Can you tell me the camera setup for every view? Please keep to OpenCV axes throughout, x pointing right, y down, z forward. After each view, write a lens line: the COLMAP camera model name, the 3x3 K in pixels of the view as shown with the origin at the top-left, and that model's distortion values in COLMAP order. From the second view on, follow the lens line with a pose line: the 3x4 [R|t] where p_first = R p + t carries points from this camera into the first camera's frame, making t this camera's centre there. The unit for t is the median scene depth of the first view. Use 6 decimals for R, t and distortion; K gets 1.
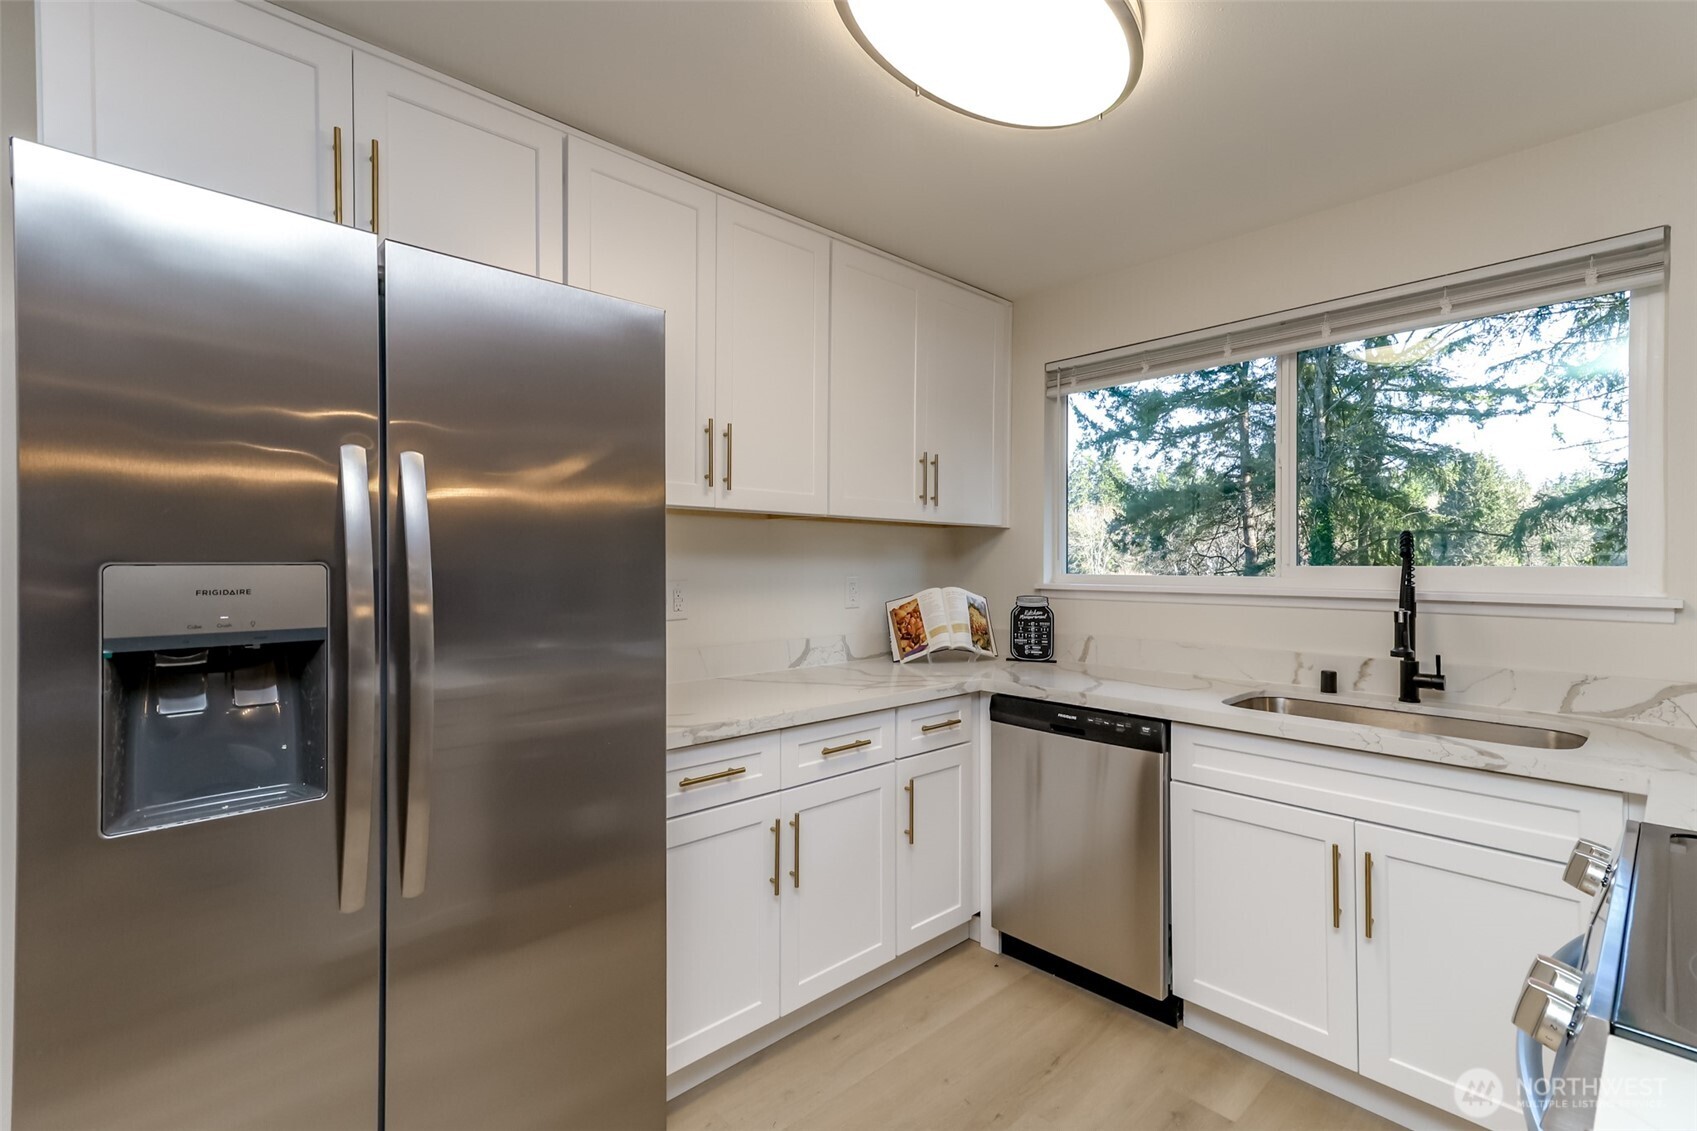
lens RADIAL K [[759.4, 0, 850.0], [0, 759.4, 567.0], [0, 0, 1]] dist [0.017137, -0.000765]
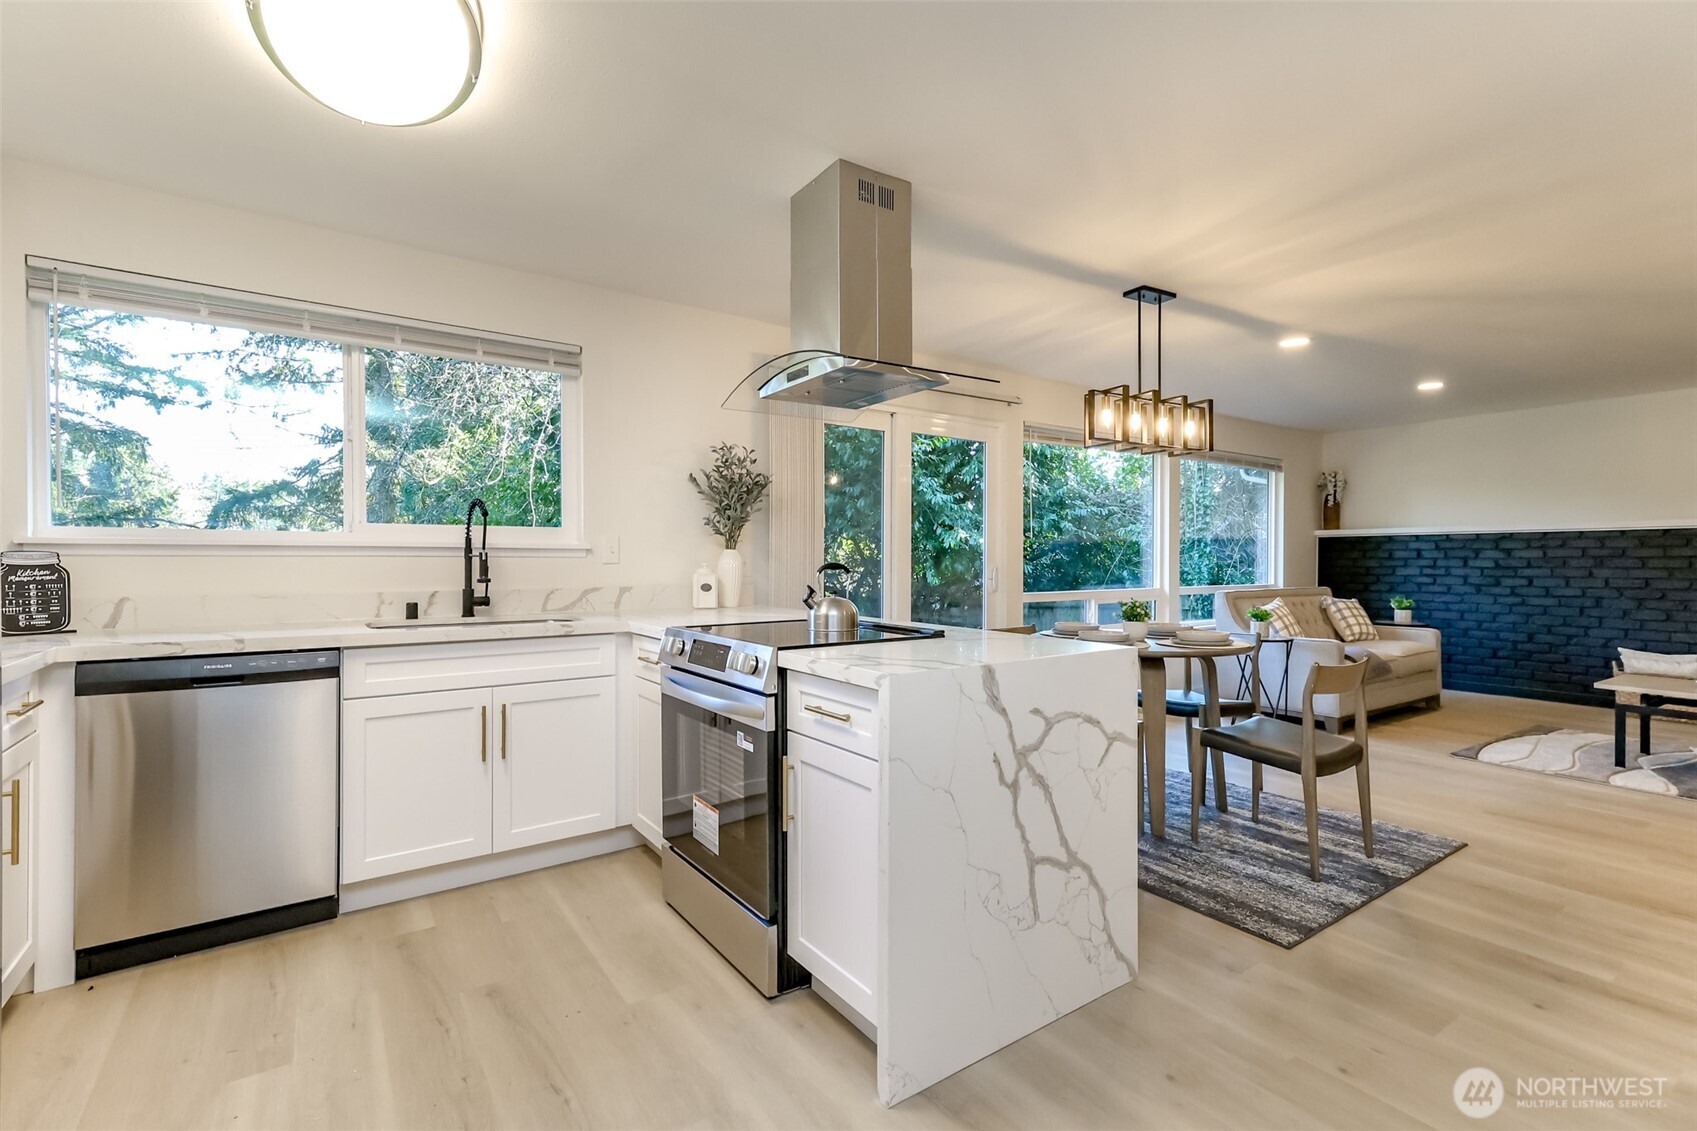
lens RADIAL K [[759.4, 0, 850.0], [0, 759.4, 567.0], [0, 0, 1]] dist [0.017137, -0.000765]
pose [[0.144907, -0.012000, 0.989372, -0.426014], [0.001433, 0.999928, 0.011918, 0.046212], [-0.989444, -0.000309, 0.144914, 0.052144]]
